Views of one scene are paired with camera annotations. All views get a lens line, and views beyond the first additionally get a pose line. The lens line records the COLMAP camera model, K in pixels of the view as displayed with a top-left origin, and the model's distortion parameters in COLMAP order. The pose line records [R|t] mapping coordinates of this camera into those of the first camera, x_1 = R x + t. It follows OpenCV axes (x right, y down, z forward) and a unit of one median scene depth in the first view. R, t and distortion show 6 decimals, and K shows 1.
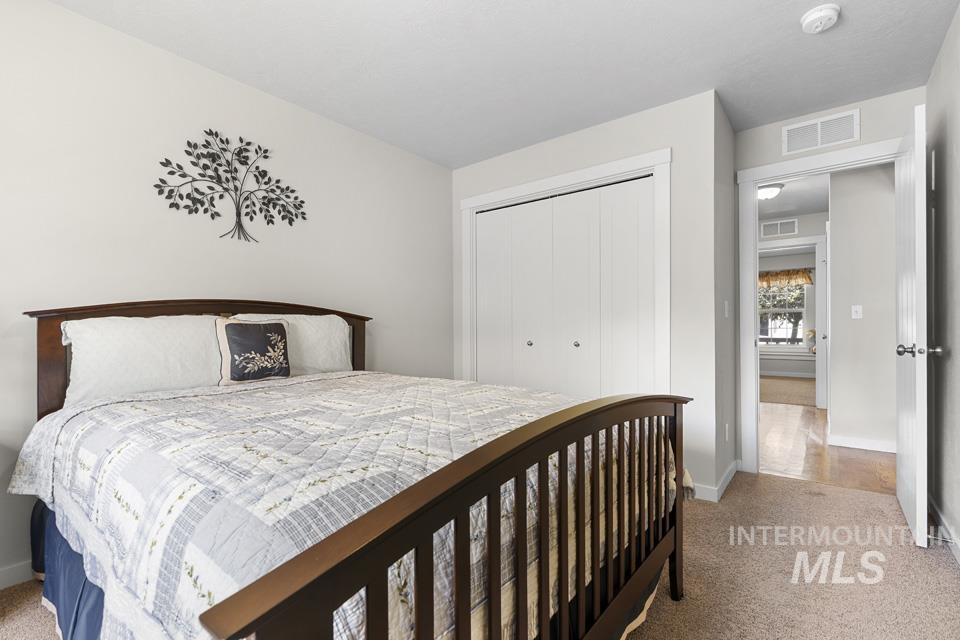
lens RADIAL K [[433.1, 0, 486.6], [0, 433.1, 328.5], [0, 0, 1]] dist [-0.005645, 0.003274]
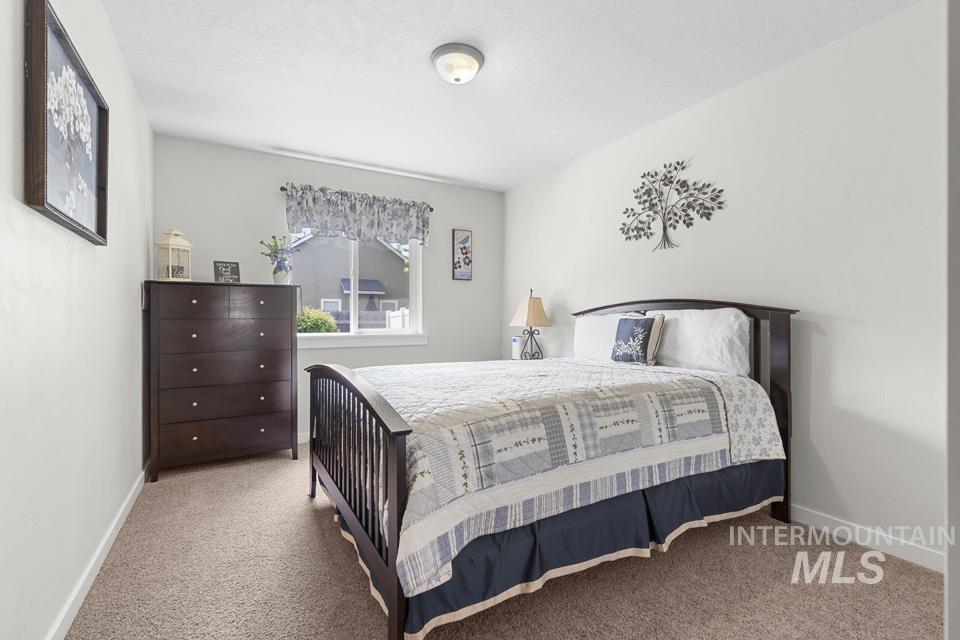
lens RADIAL K [[433.1, 0, 480.7], [0, 433.1, 314.9], [0, 0, 1]] dist [-0.005645, 0.003274]
pose [[-0.371250, -0.002010, -0.928531, 0.739142], [0.001437, 0.999995, -0.002740, -0.017877], [0.928532, -0.002352, -0.371246, 0.961167]]
